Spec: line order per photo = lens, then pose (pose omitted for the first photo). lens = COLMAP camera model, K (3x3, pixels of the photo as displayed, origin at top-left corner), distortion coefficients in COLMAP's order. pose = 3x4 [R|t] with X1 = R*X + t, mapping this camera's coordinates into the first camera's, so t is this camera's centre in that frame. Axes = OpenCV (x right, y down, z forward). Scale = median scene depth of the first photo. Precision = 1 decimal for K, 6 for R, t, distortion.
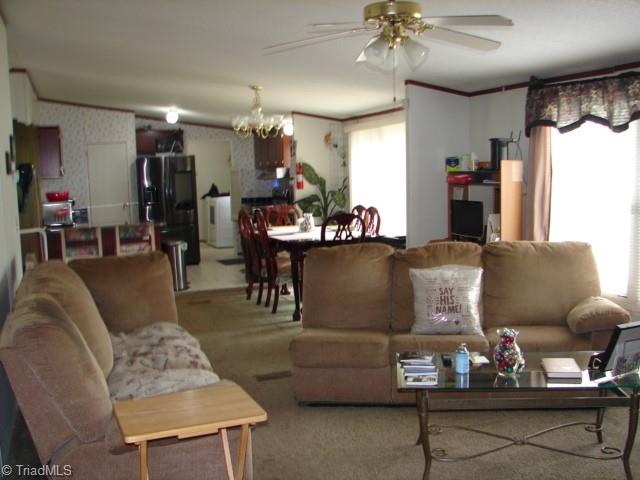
lens RADIAL K [[688.6, 0, 334.4], [0, 688.6, 261.6], [0, 0, 1]] dist [-0.206979, 0.259585]
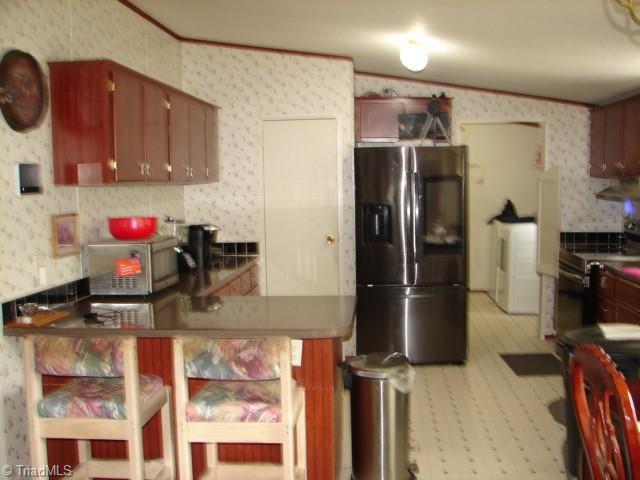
lens RADIAL K [[703.7, 0, 320.0], [0, 703.7, 240.0], [0, 0, 1]] dist [-0.237162, 0.309415]
pose [[0.899760, 0.052298, -0.433241, -0.077771], [-0.068783, 0.997379, -0.022453, -0.066361], [0.430931, 0.050002, 0.900998, 0.480950]]
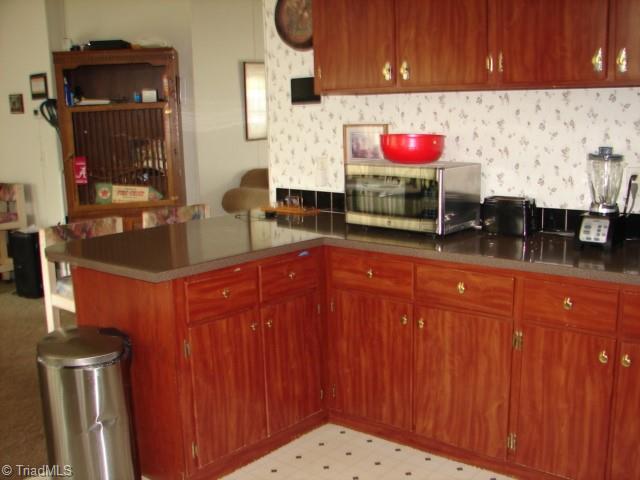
lens RADIAL K [[688.6, 0, 334.4], [0, 688.6, 261.6], [0, 0, 1]] dist [-0.206979, 0.259585]
pose [[-0.859824, 0.146645, -0.489078, -0.149196], [-0.025819, 0.944156, 0.328486, -0.118888], [0.509937, 0.295067, -0.808022, 0.969574]]
